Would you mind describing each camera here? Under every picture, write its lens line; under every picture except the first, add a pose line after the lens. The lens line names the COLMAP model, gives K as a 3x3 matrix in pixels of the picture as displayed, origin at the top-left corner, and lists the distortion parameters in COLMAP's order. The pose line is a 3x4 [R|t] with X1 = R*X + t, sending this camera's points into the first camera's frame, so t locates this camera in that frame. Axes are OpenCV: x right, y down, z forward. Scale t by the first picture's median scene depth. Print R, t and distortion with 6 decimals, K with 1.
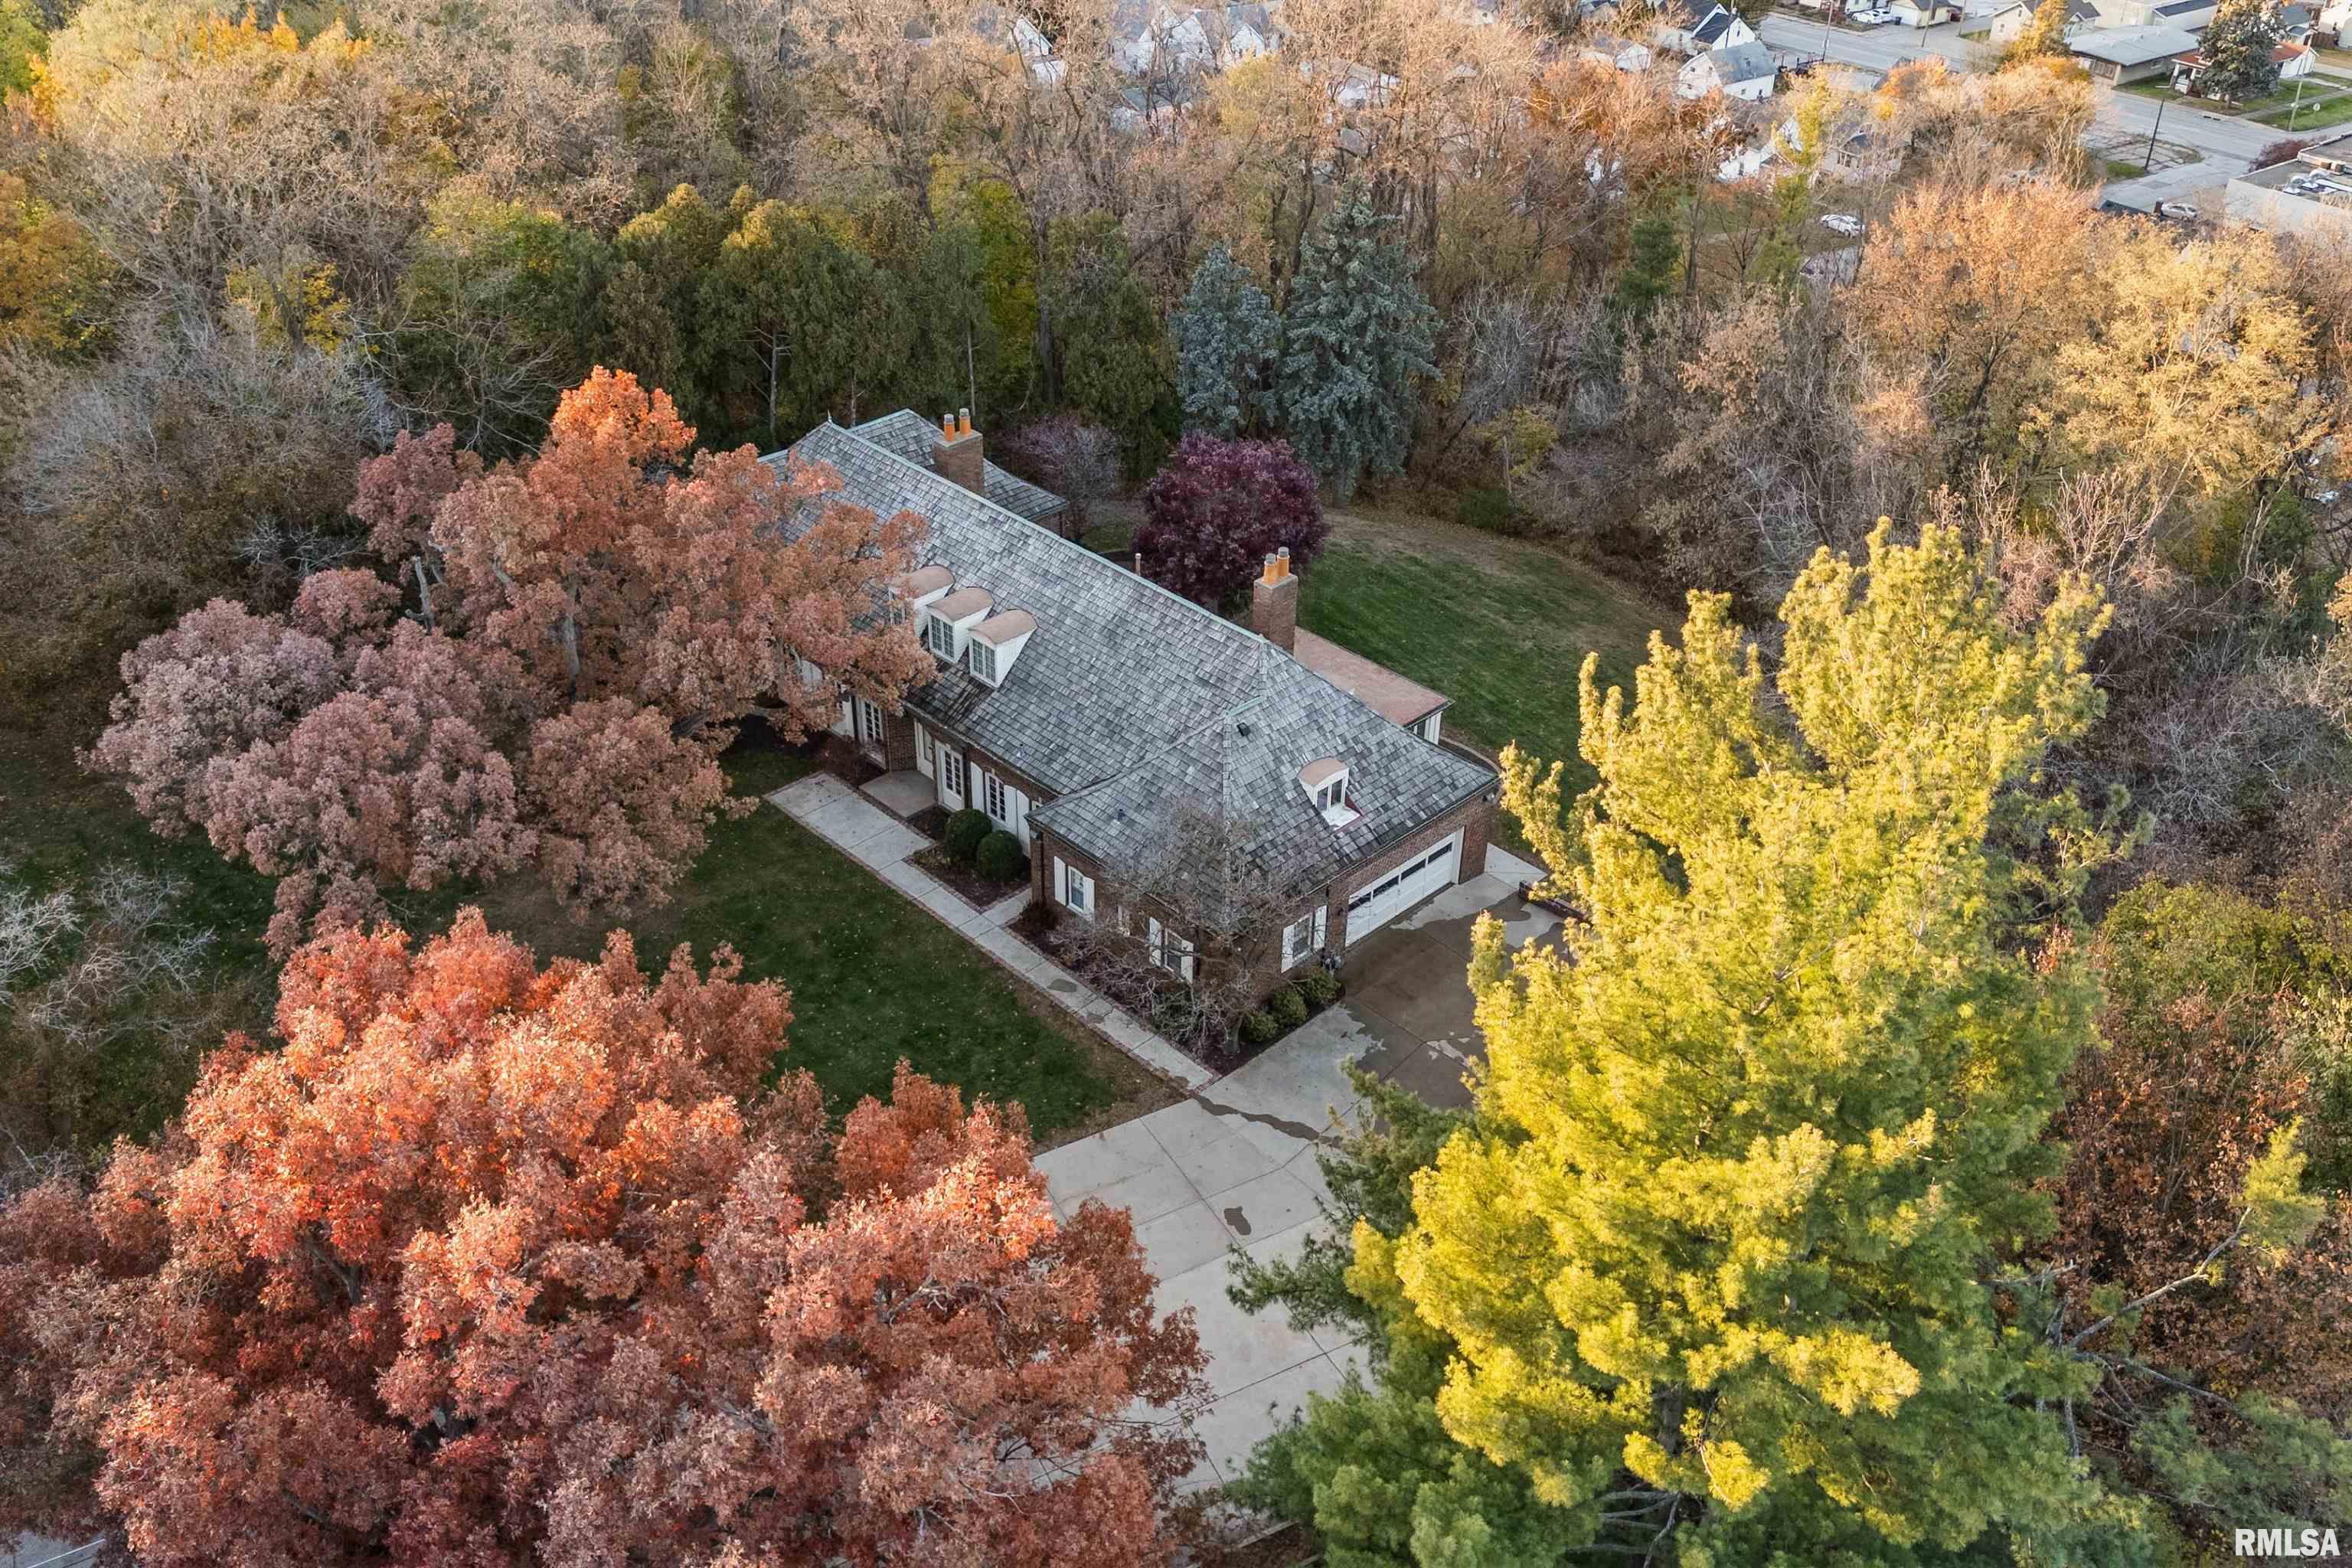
lens RADIAL K [[2044.6, 0, 1164.7], [0, 2044.6, 782.8], [0, 0, 1]] dist [0.073680, -0.004512]
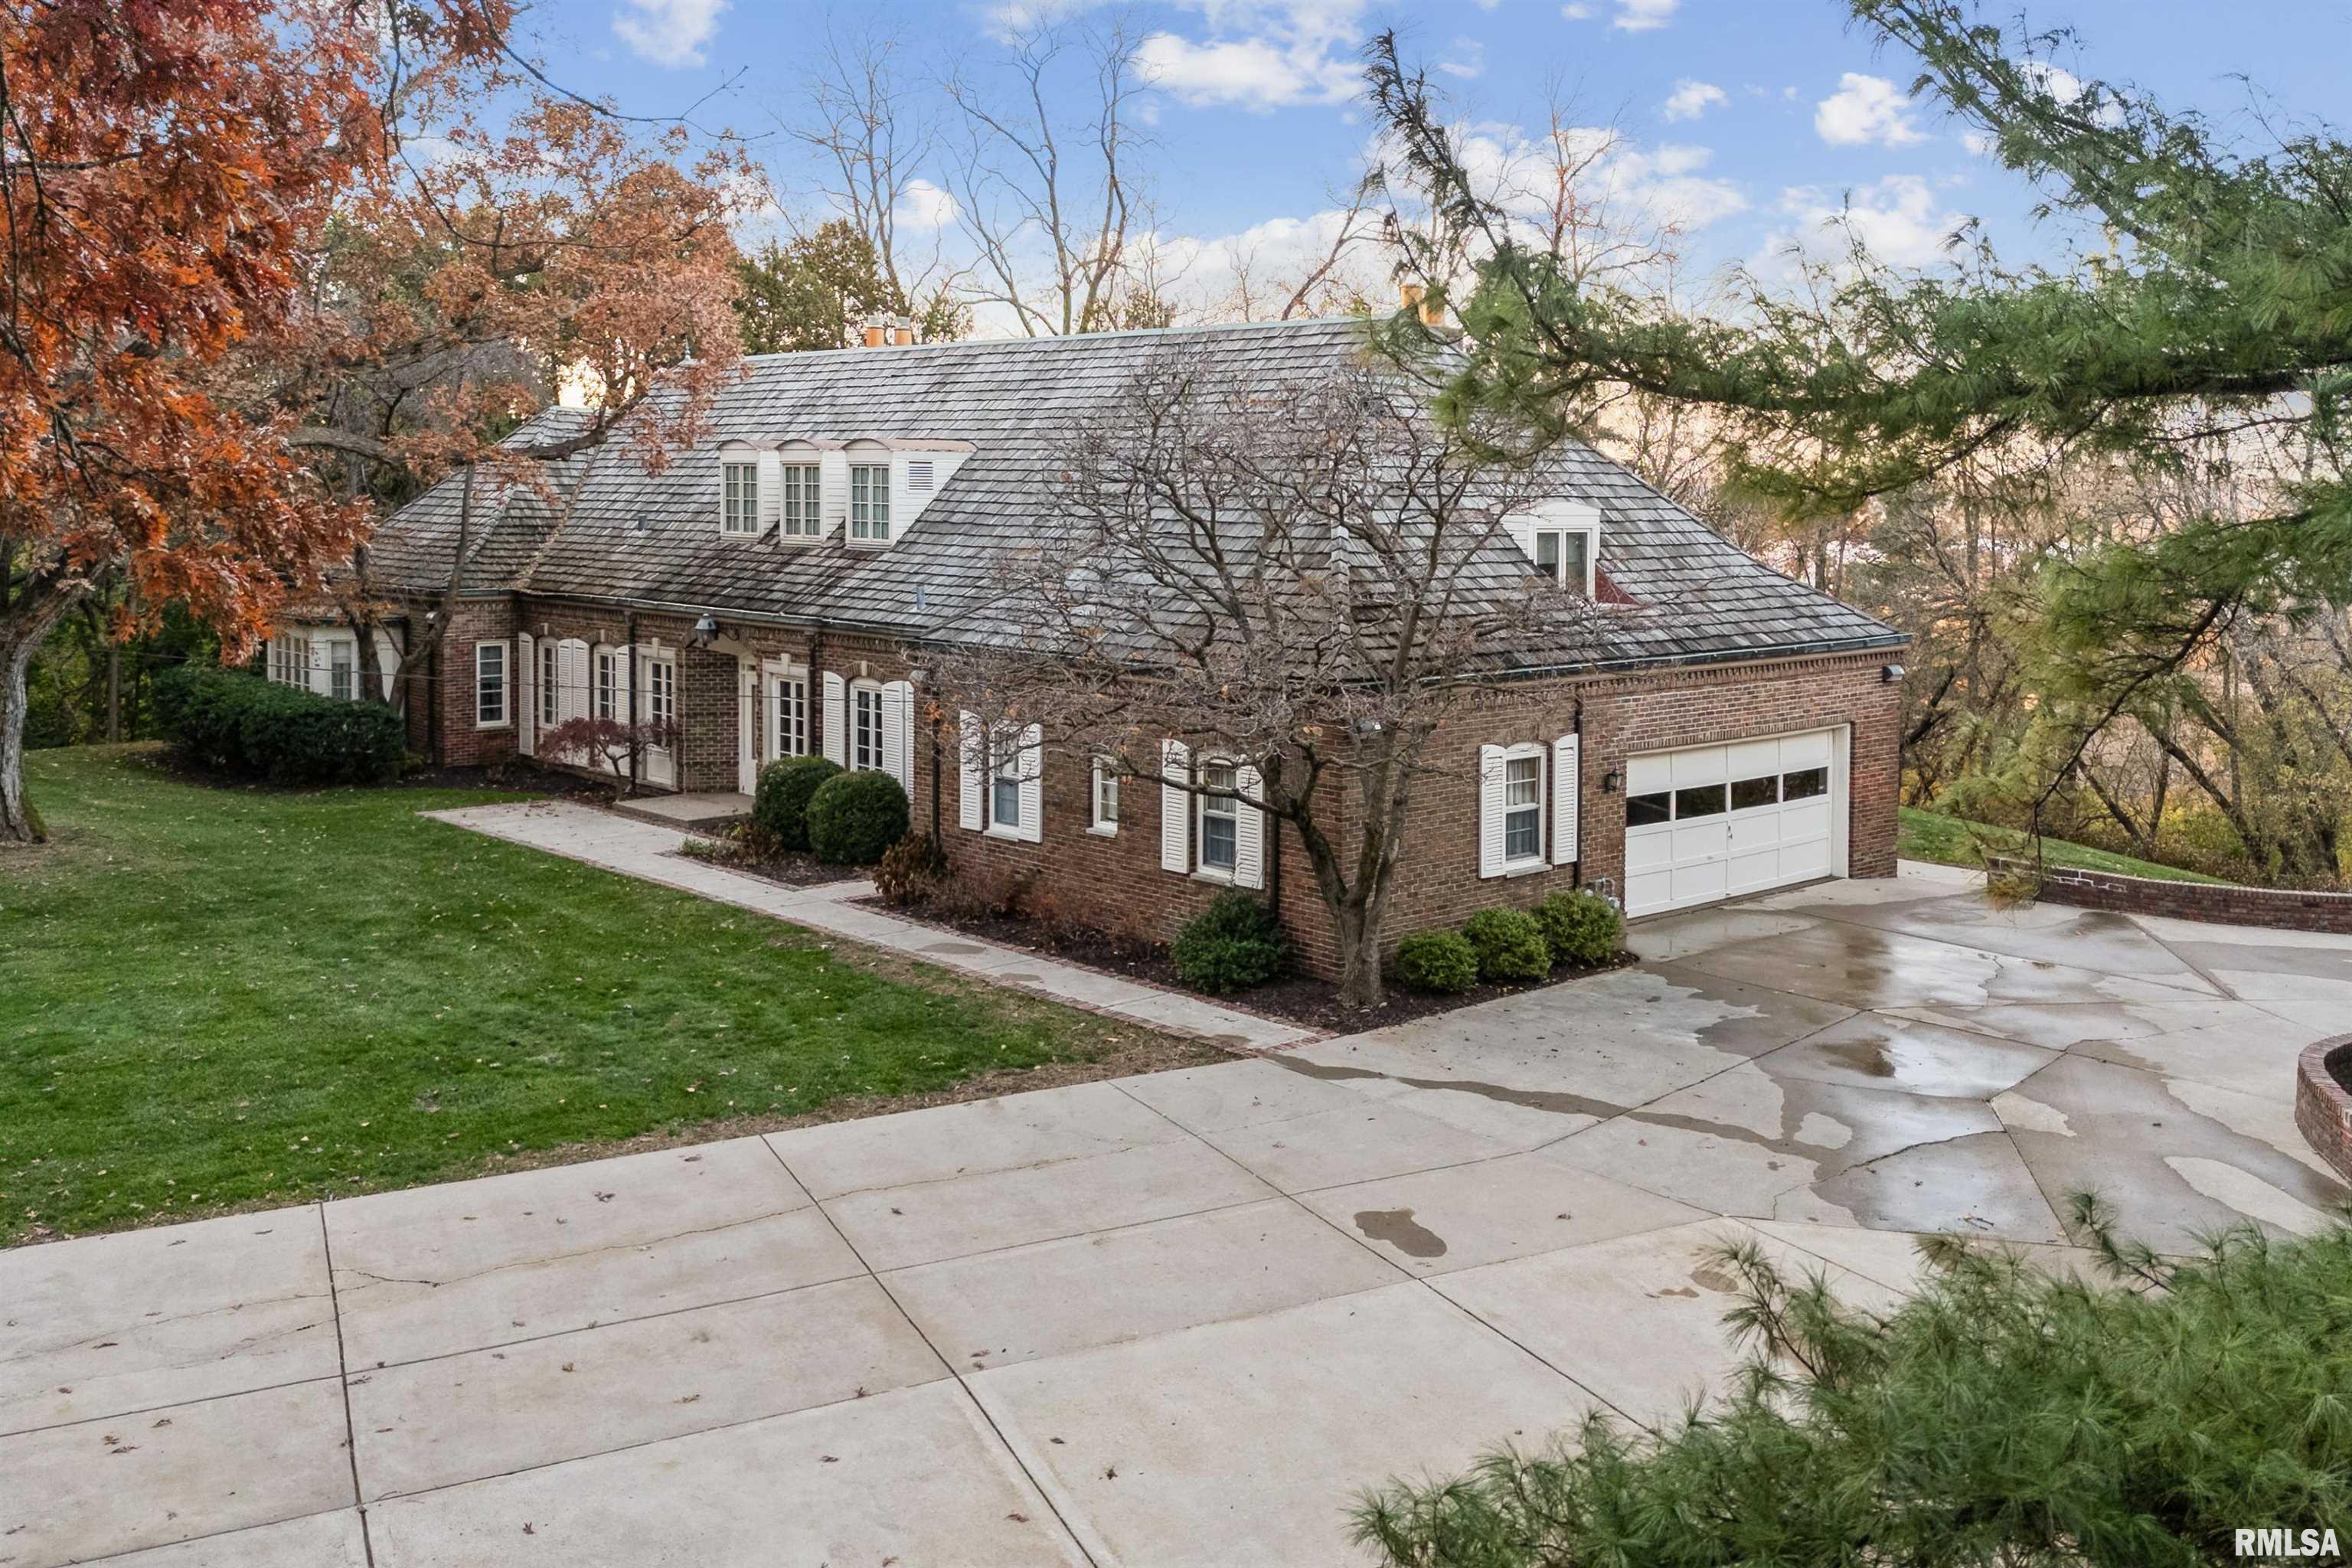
lens RADIAL K [[2044.6, 0, 1243.2], [0, 2044.6, 658.0], [0, 0, 1]] dist [0.073680, -0.004512]
pose [[0.999856, -0.007625, -0.015138, 0.015248], [-0.001259, 0.857229, -0.514934, 0.253389], [0.016903, 0.514879, 0.857096, 0.595586]]
